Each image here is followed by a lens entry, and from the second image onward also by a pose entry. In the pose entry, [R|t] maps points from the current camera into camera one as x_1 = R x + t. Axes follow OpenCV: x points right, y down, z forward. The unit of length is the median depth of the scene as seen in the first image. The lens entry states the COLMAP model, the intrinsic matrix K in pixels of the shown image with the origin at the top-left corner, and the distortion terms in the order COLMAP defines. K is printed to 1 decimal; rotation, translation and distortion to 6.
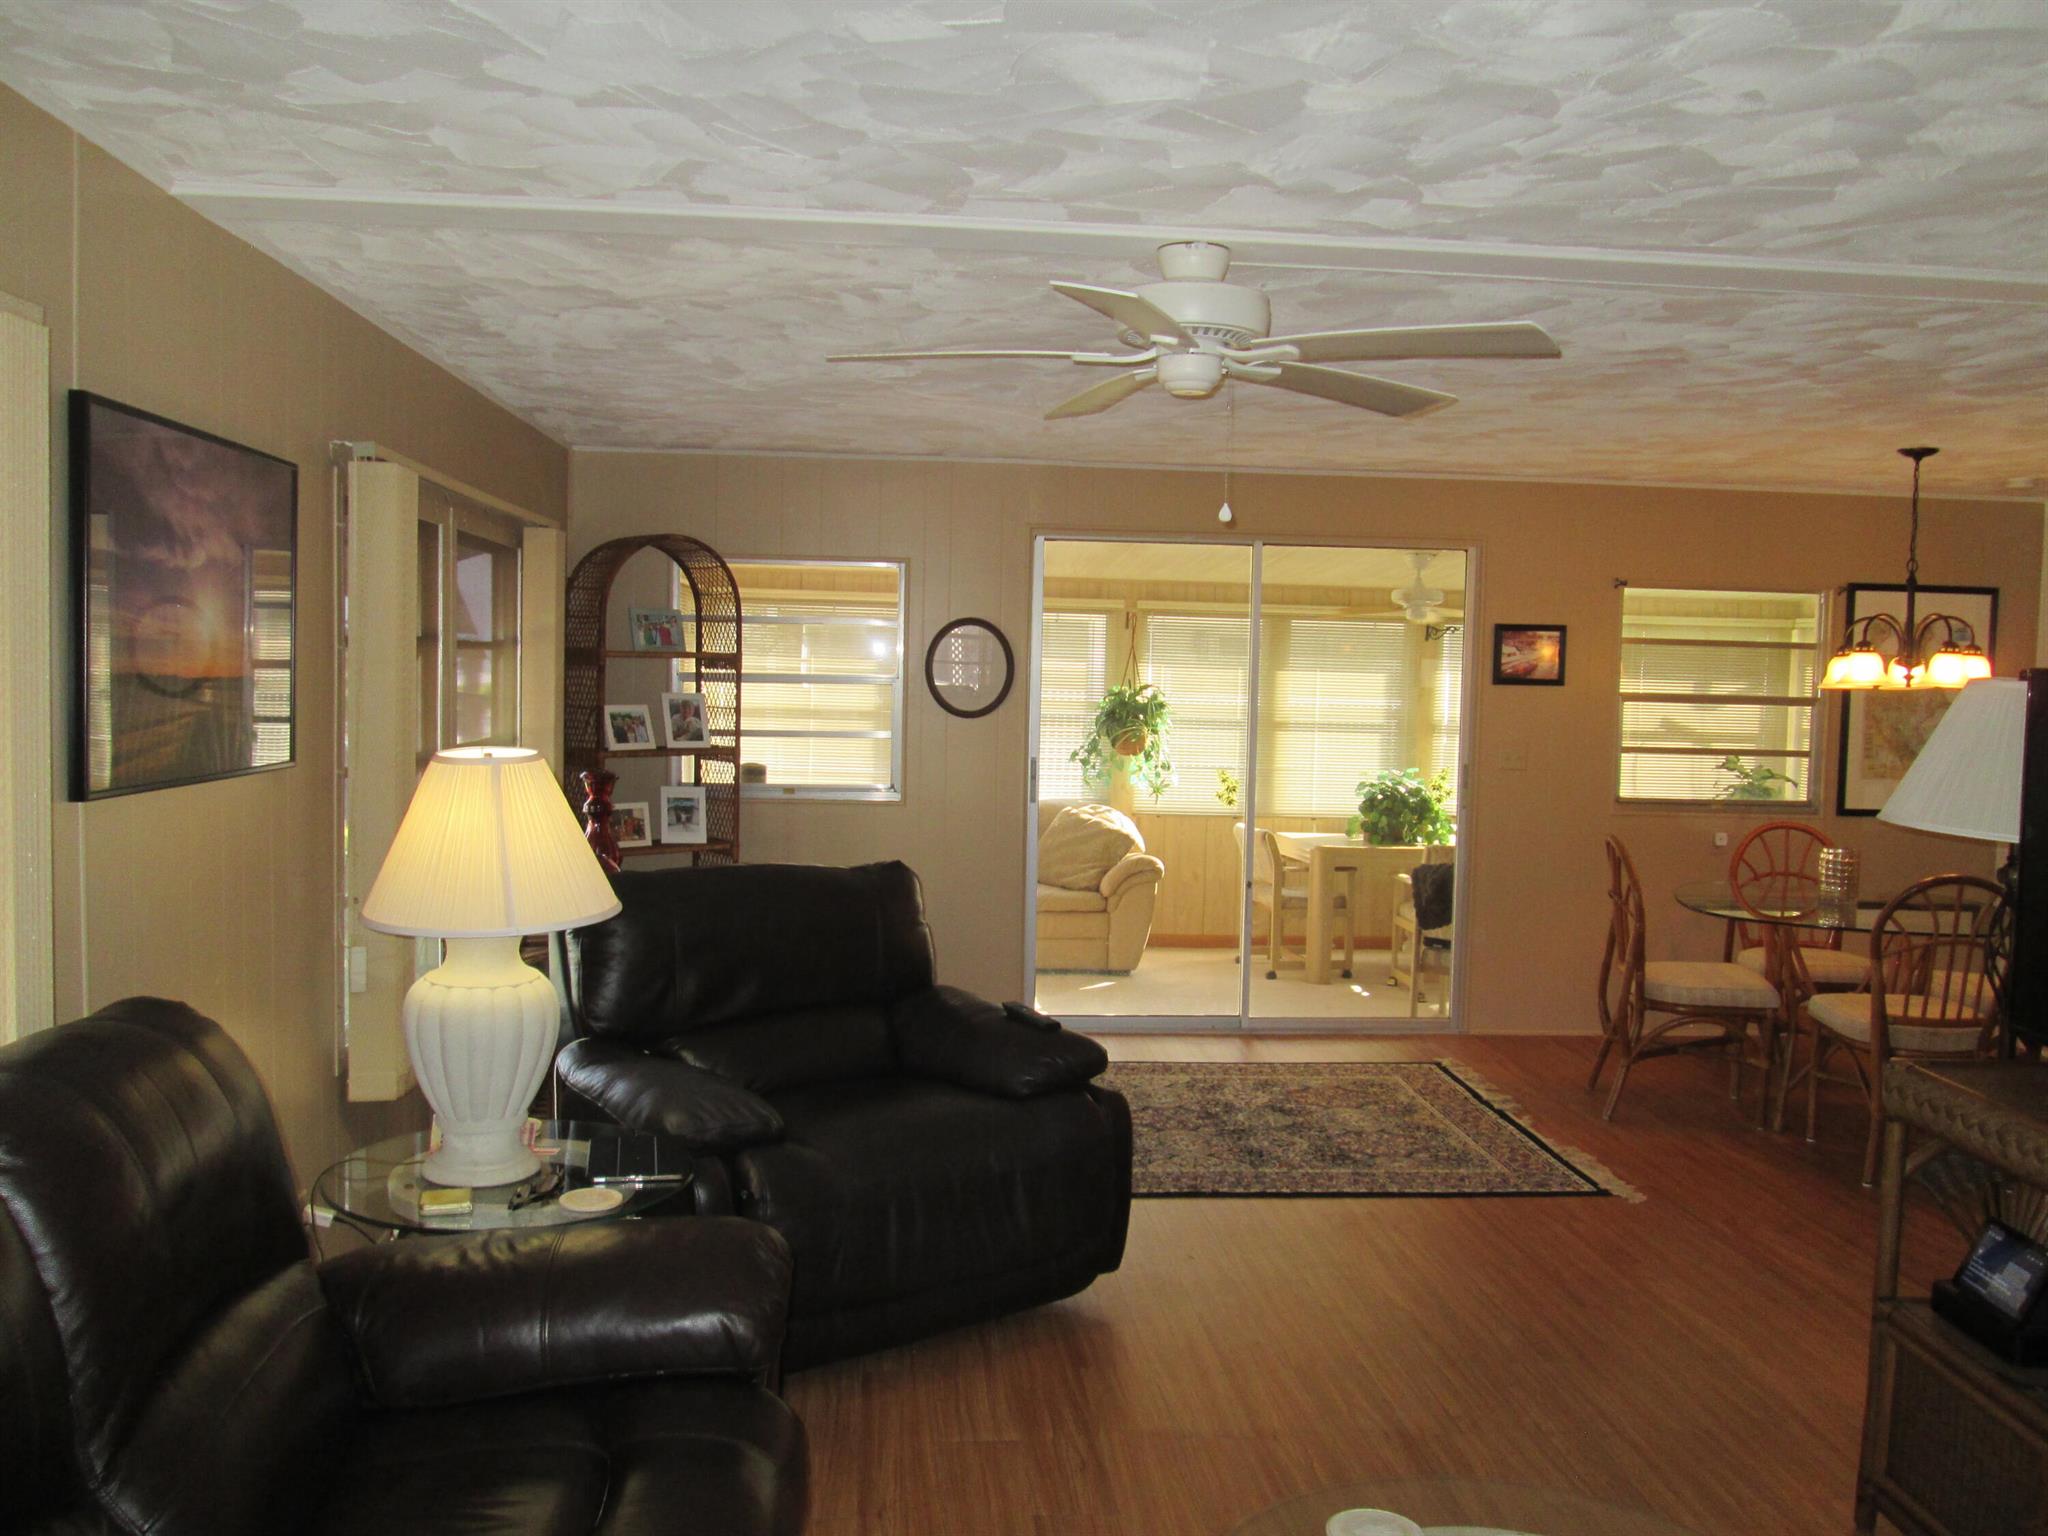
lens RADIAL K [[1697.3, 0, 1024.0], [0, 1697.3, 768.0], [0, 0, 1]] dist [-0.044128, 0.008292]
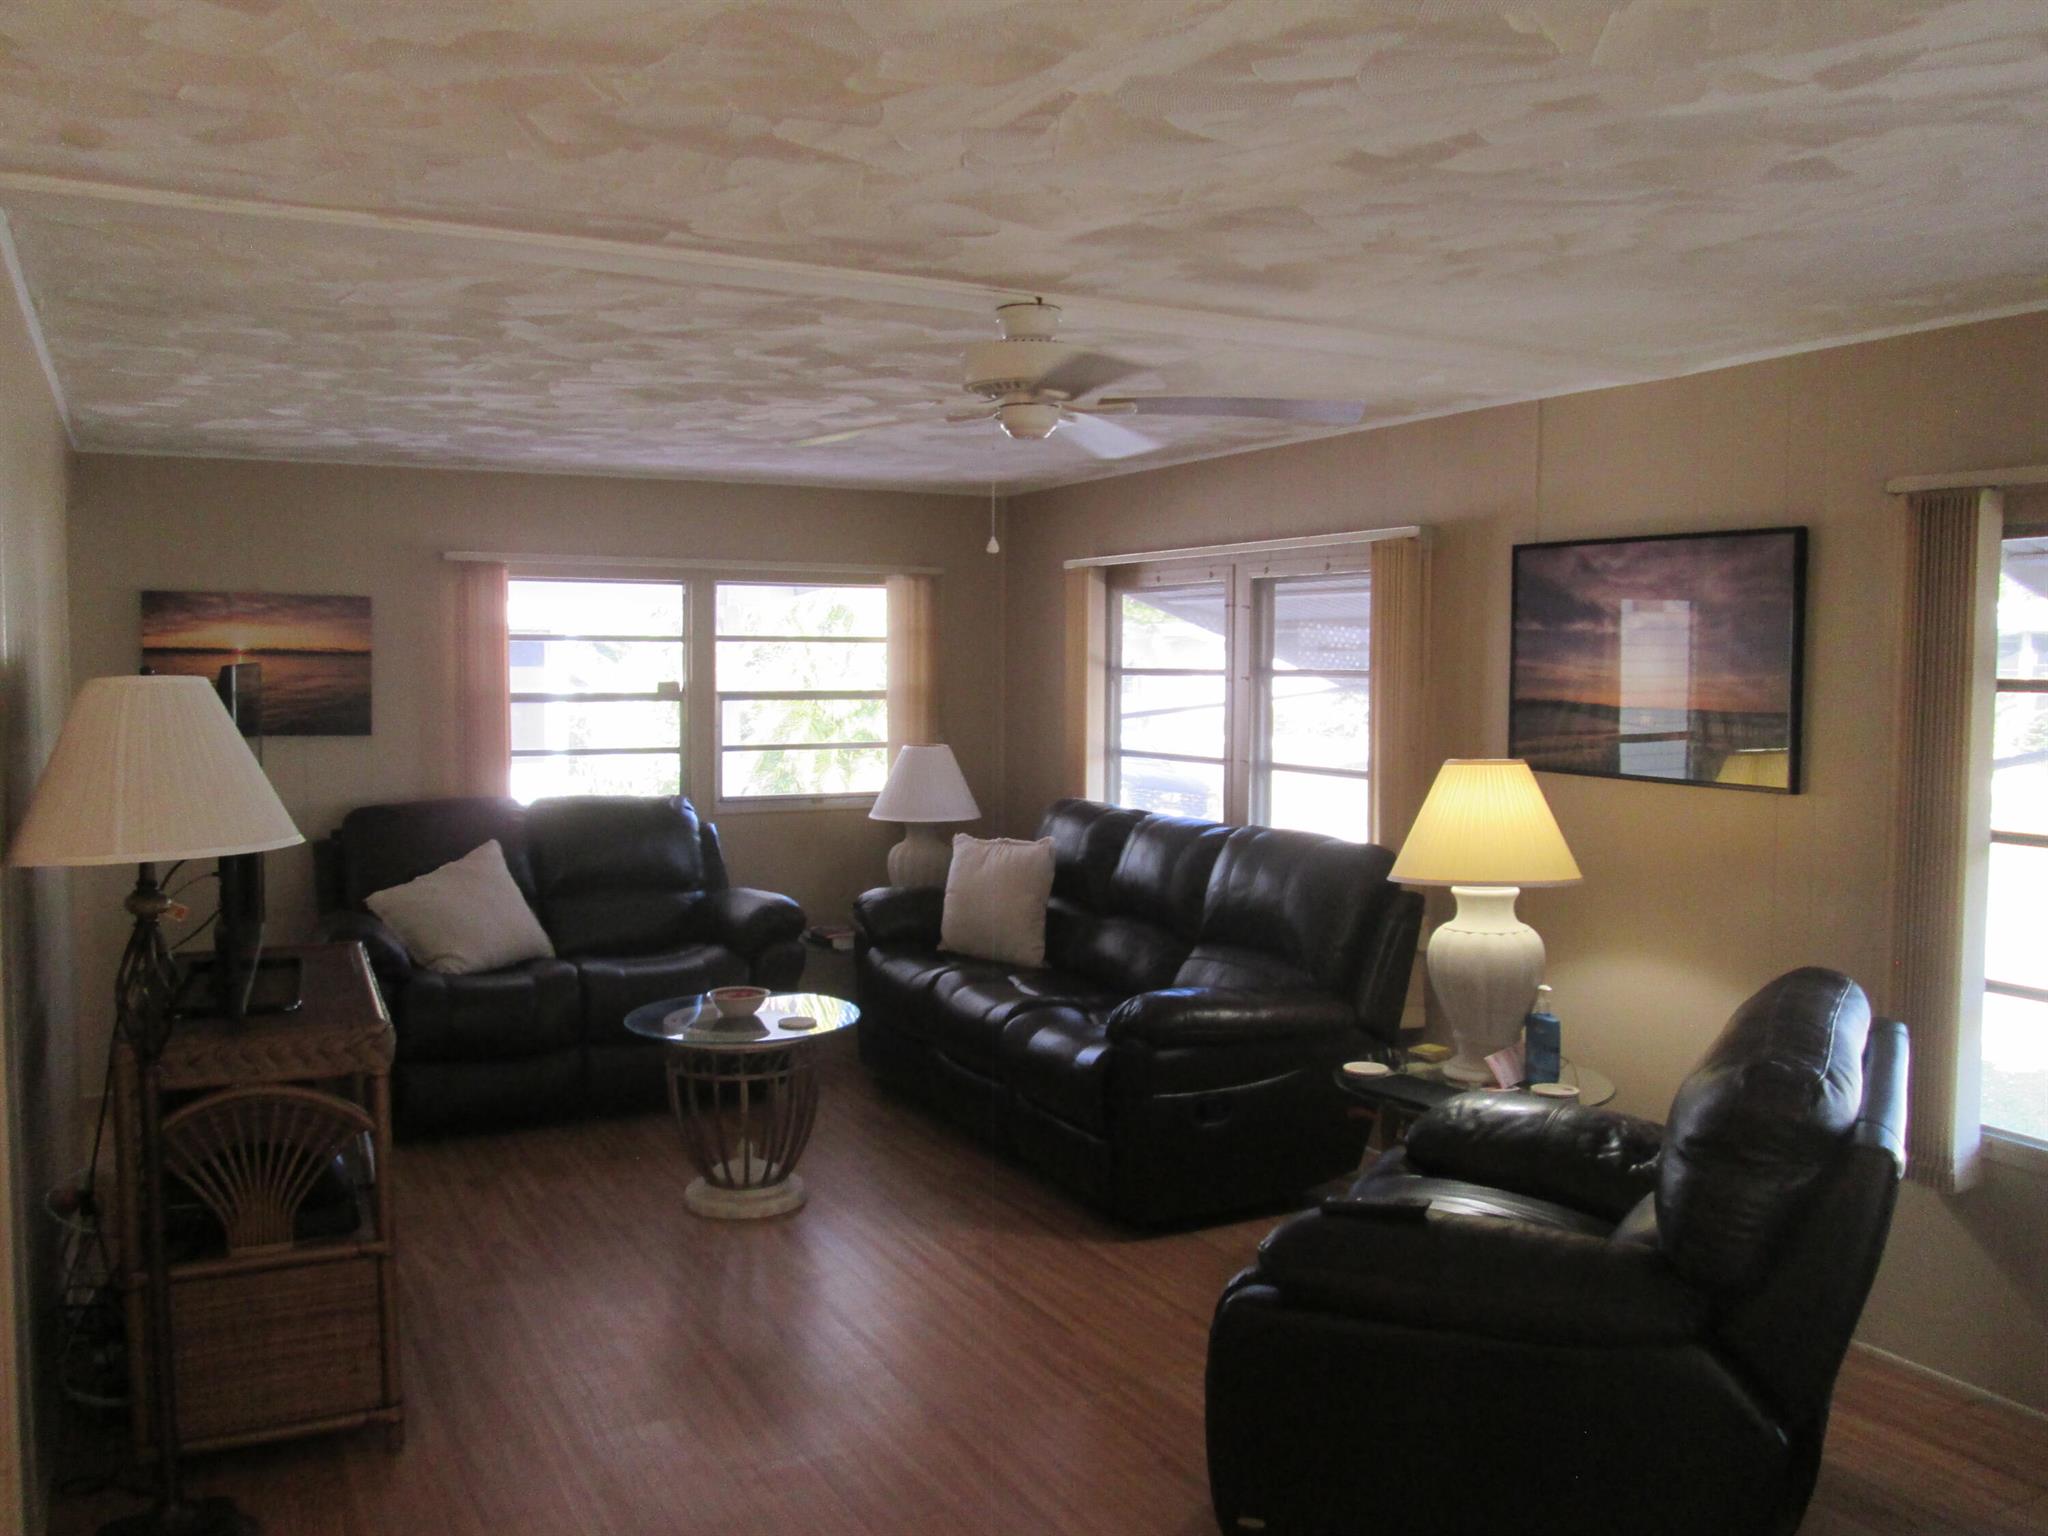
lens RADIAL K [[1693.6, 0, 1017.1], [0, 1693.6, 767.7], [0, 0, 1]] dist [-0.058240, 0.020691]
pose [[-0.918255, -0.055699, -0.392054, 0.281955], [-0.097499, 0.991381, 0.087513, -0.039744], [0.383800, 0.118584, -0.915770, 1.090072]]
